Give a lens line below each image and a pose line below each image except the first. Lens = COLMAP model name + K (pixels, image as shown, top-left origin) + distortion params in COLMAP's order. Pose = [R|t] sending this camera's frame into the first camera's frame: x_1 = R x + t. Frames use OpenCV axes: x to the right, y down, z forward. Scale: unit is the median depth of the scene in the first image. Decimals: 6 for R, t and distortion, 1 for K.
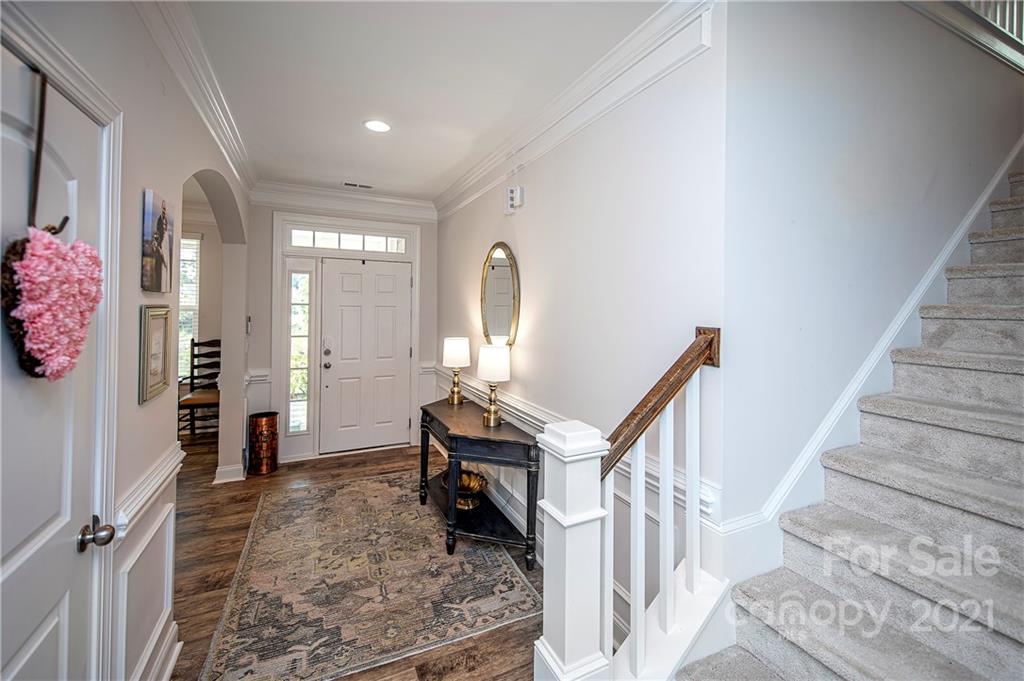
lens RADIAL K [[414.0, 0, 516.7], [0, 414.0, 306.7], [0, 0, 1]] dist [0.015336, -0.002440]
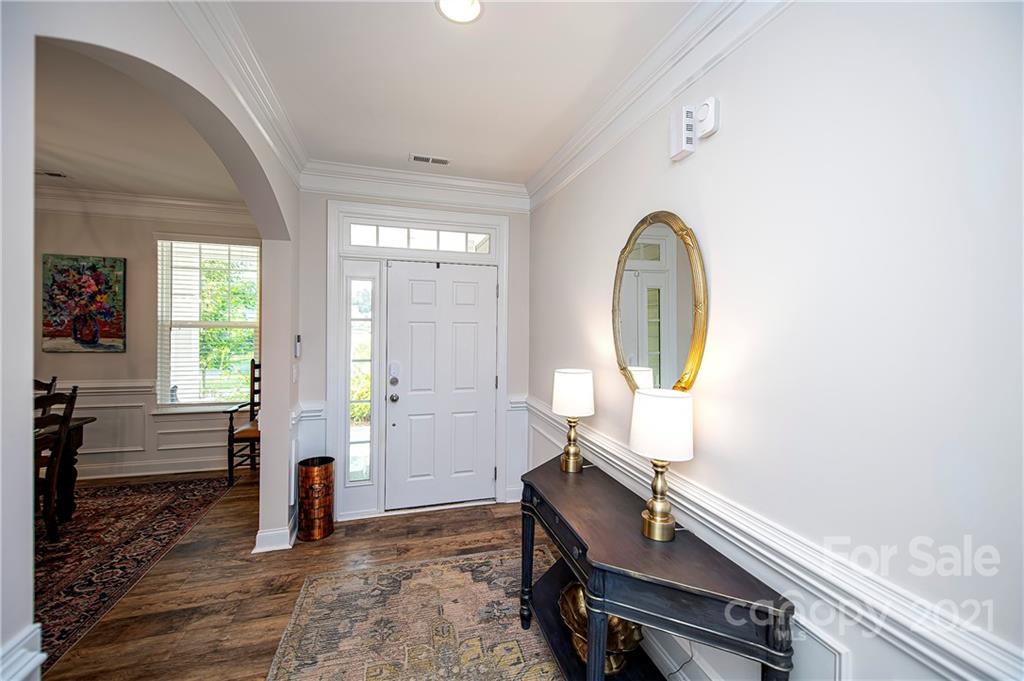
lens RADIAL K [[414.0, 0, 514.2], [0, 414.0, 330.8], [0, 0, 1]] dist [0.015336, -0.002440]
pose [[0.984587, 0.003245, -0.174867, -0.110303], [-0.000306, 0.999858, 0.016832, 0.002138], [0.174897, -0.016519, 0.984448, 0.309038]]
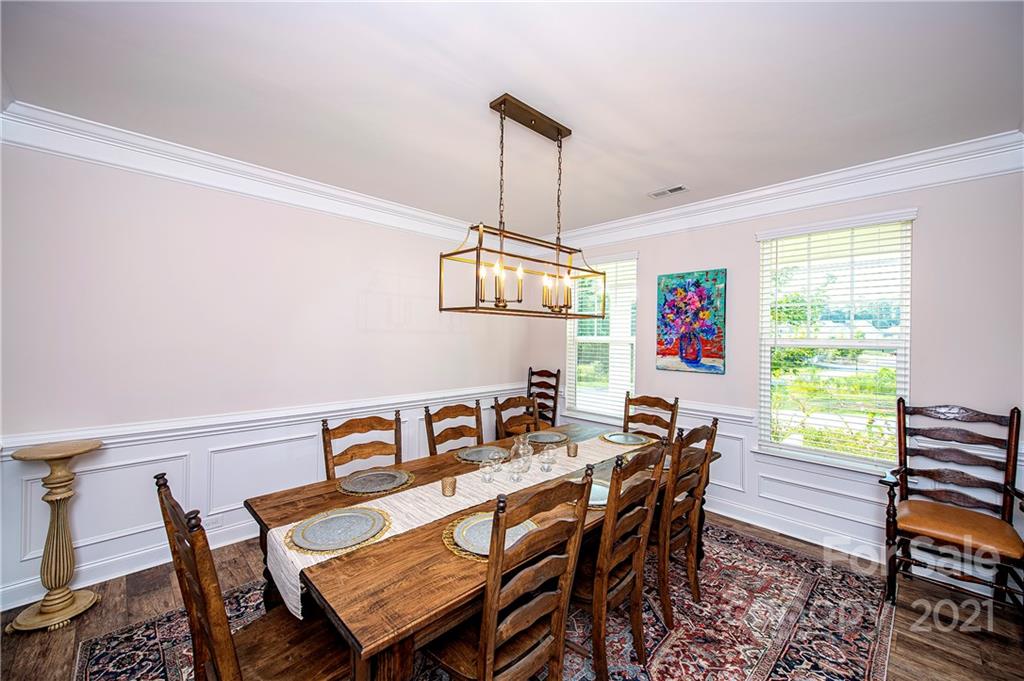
lens RADIAL K [[414.0, 0, 510.4], [0, 414.0, 338.3], [0, 0, 1]] dist [0.015336, -0.002440]
pose [[0.304898, -0.008442, -0.952348, -0.522673], [-0.002633, 0.999949, -0.009707, 0.004159], [0.952381, 0.005467, 0.304860, 0.435785]]
